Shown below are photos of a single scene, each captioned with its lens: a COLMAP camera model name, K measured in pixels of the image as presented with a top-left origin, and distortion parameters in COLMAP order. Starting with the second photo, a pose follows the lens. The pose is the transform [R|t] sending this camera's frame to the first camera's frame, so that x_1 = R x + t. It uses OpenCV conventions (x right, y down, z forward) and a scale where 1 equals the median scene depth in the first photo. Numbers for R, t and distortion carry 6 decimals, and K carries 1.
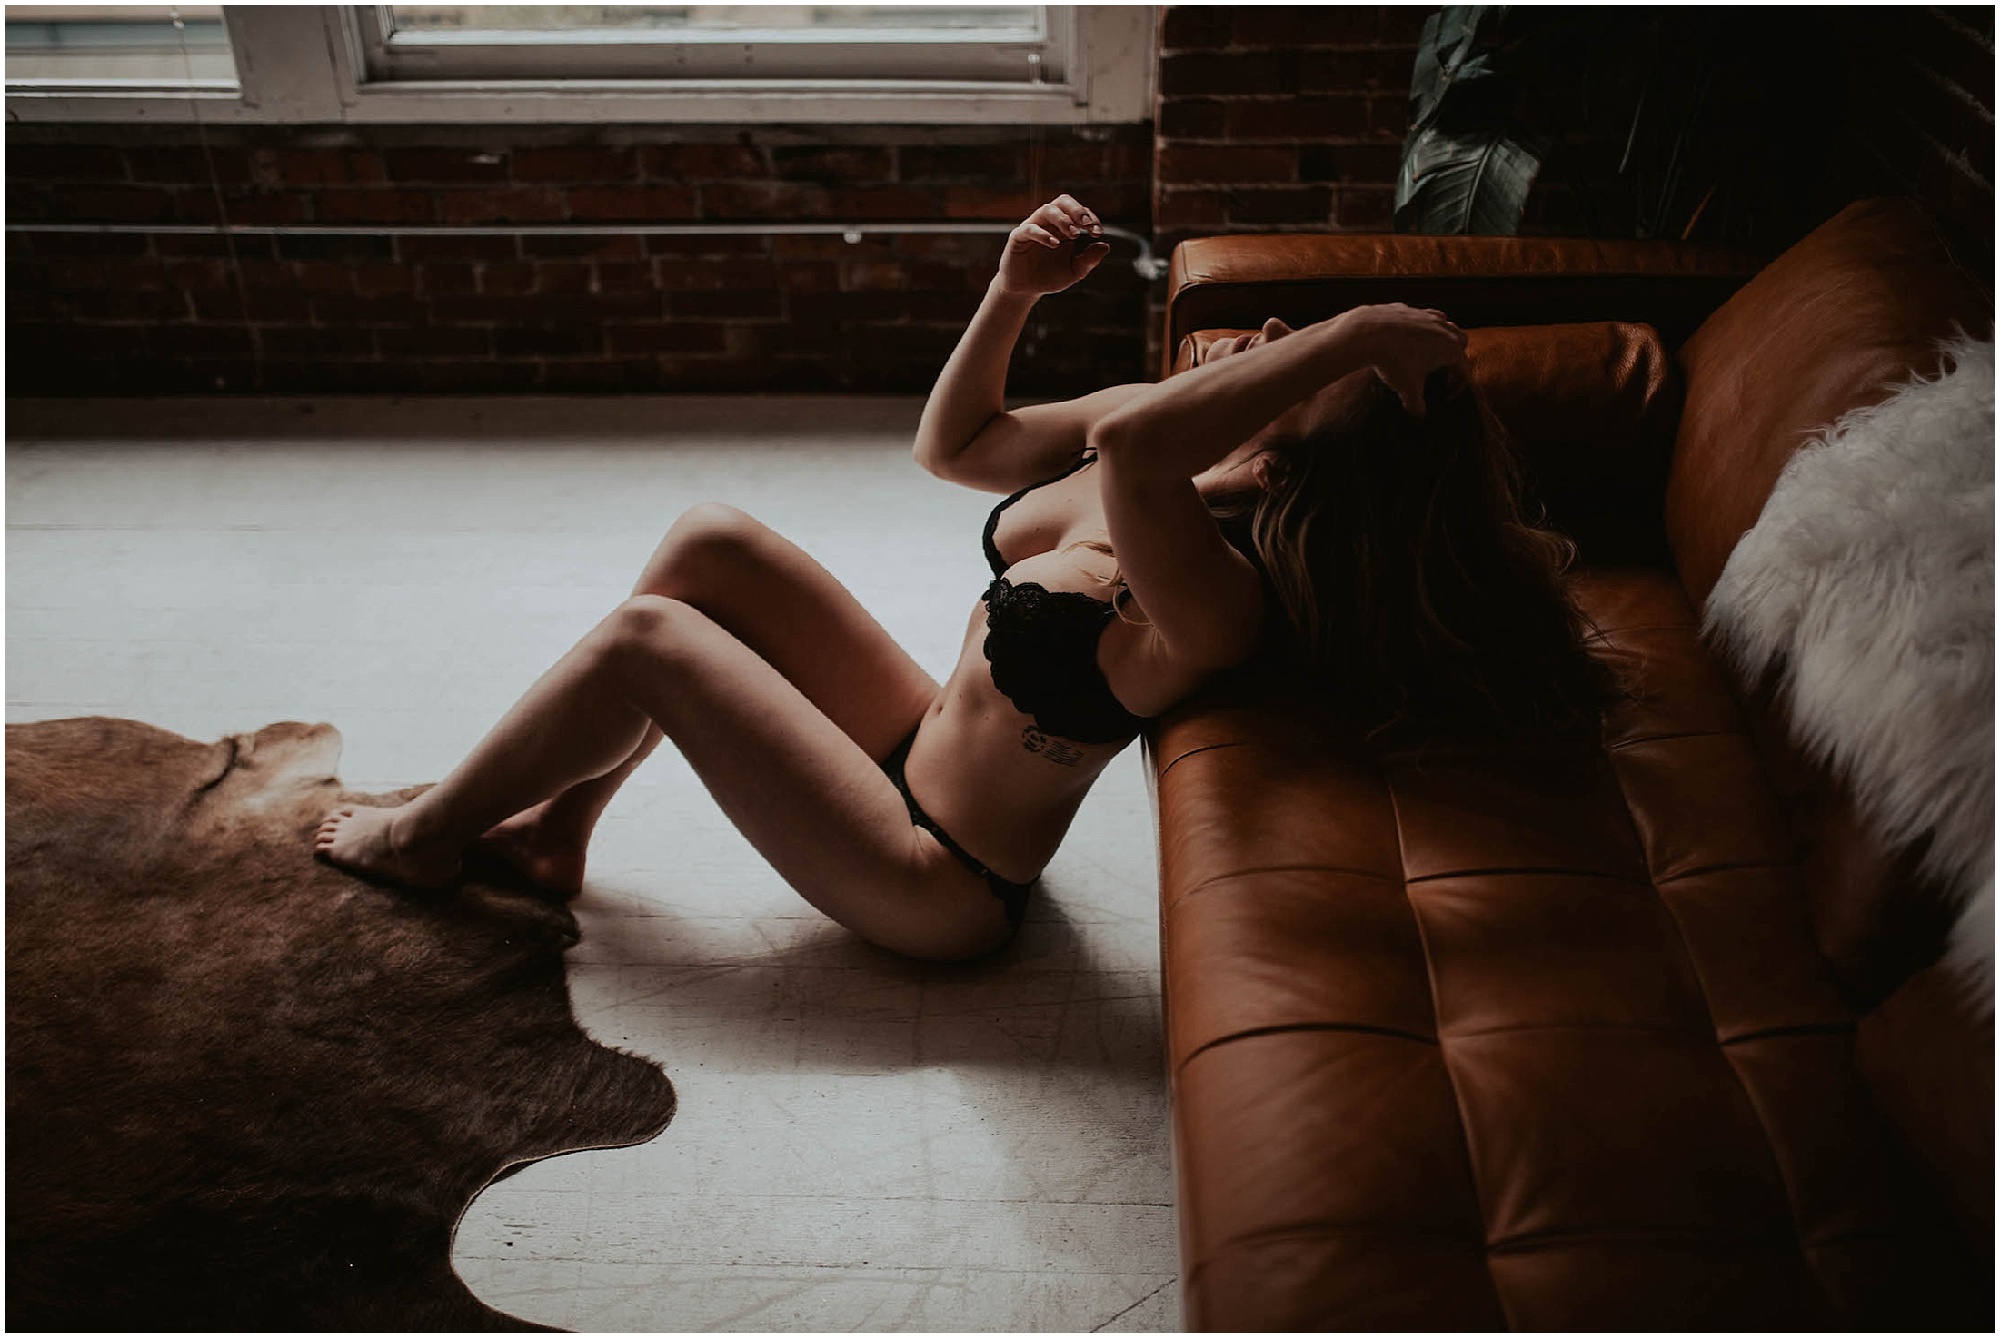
lens RADIAL K [[2026.7, 0, 953.7], [0, 2026.7, 668.5], [0, 0, 1]] dist [-0.005763, 0.060942]
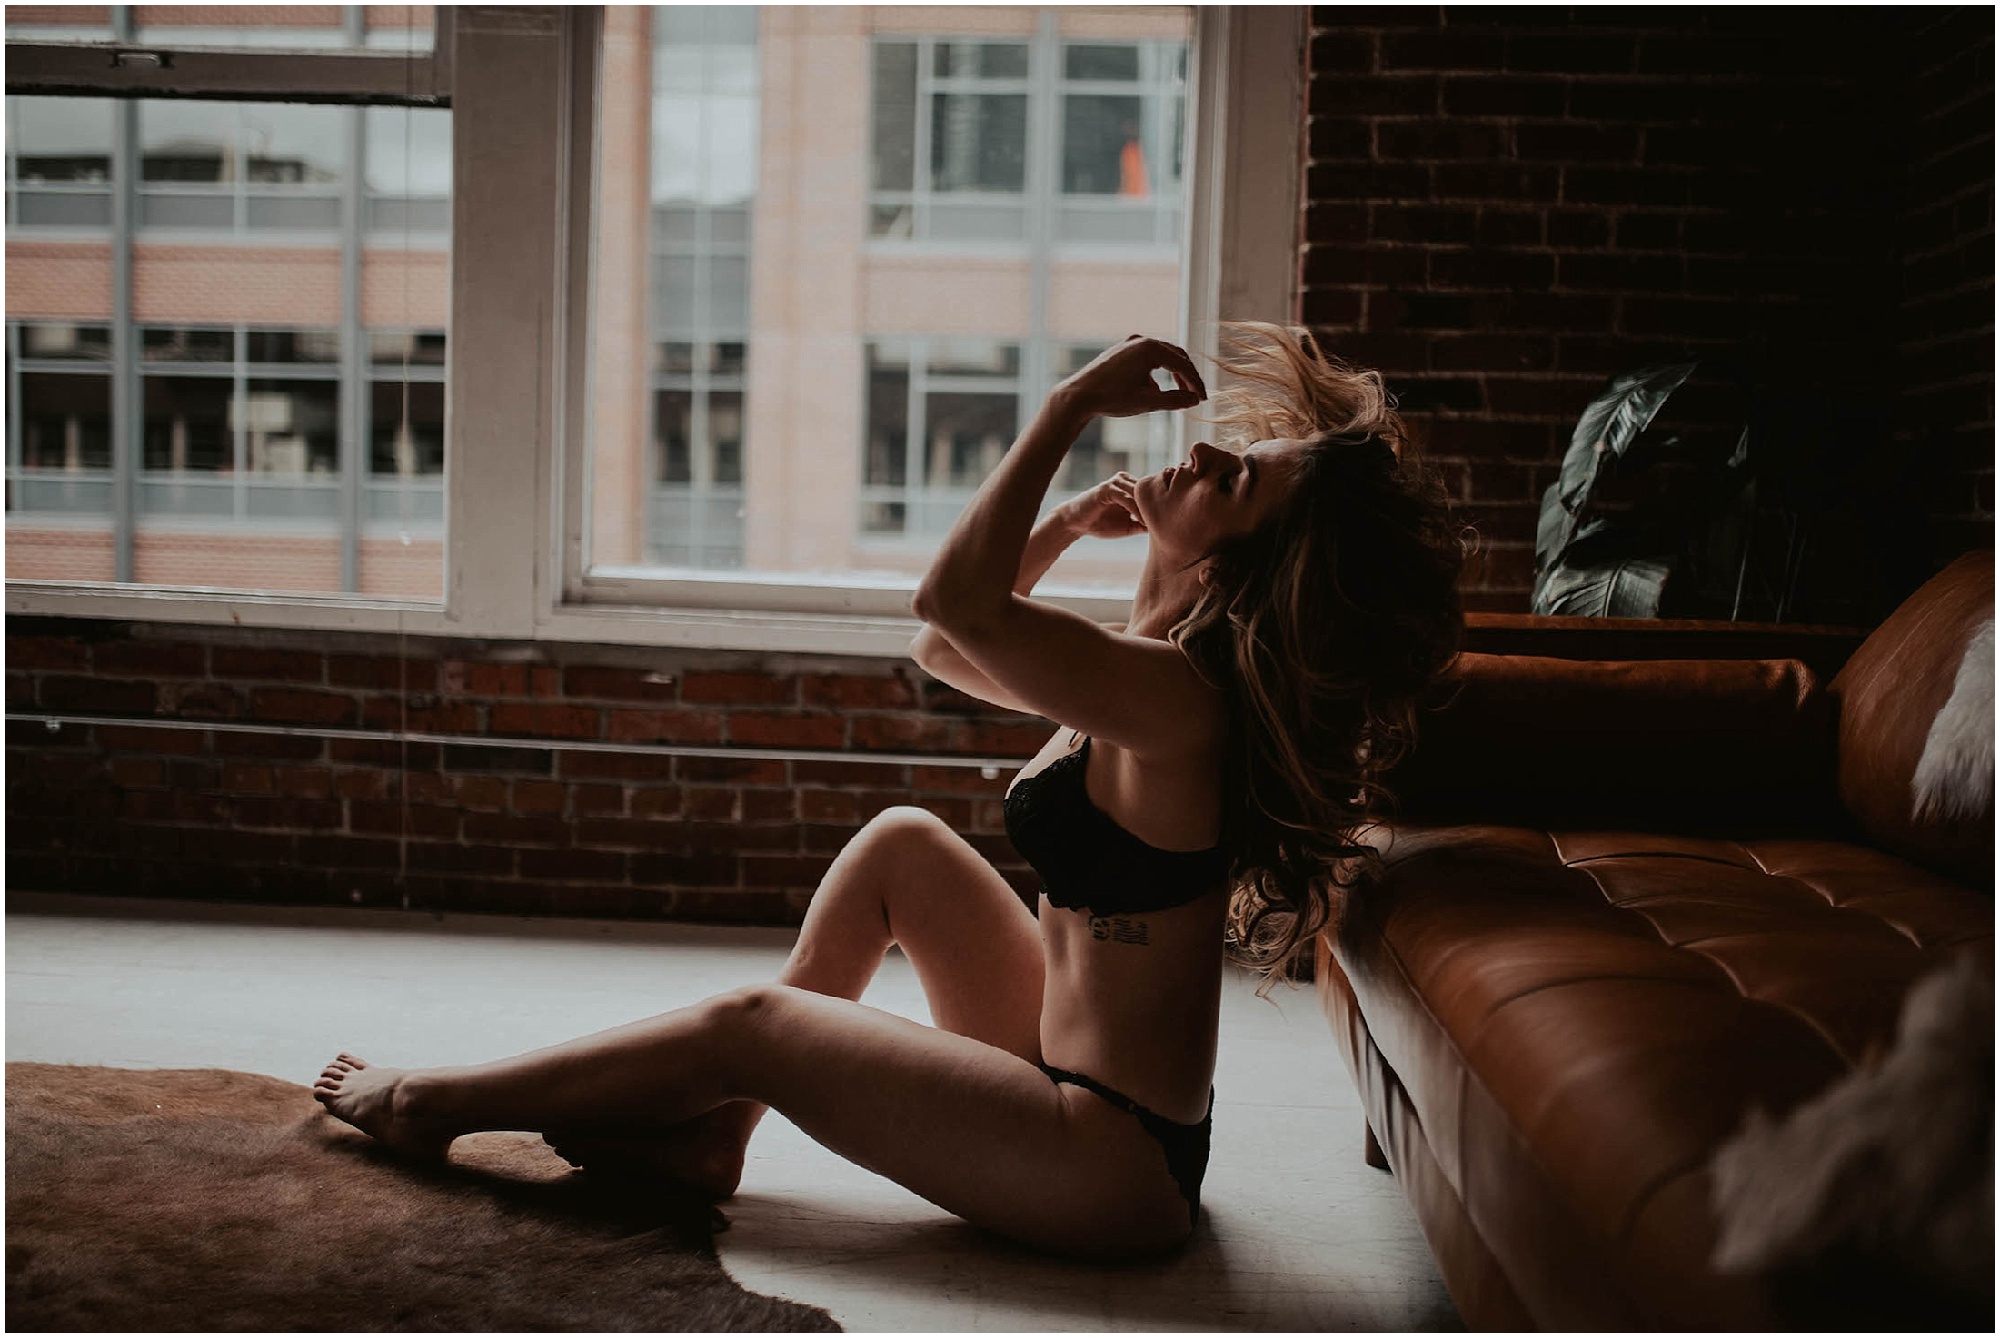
lens RADIAL K [[2026.7, 0, 953.7], [0, 2026.7, 668.5], [0, 0, 1]] dist [-0.005763, 0.060942]
pose [[0.998503, 0.054470, -0.005072, -0.067167], [-0.049945, 0.869867, -0.490751, 0.264044], [-0.022319, 0.490269, 0.871285, 0.051411]]
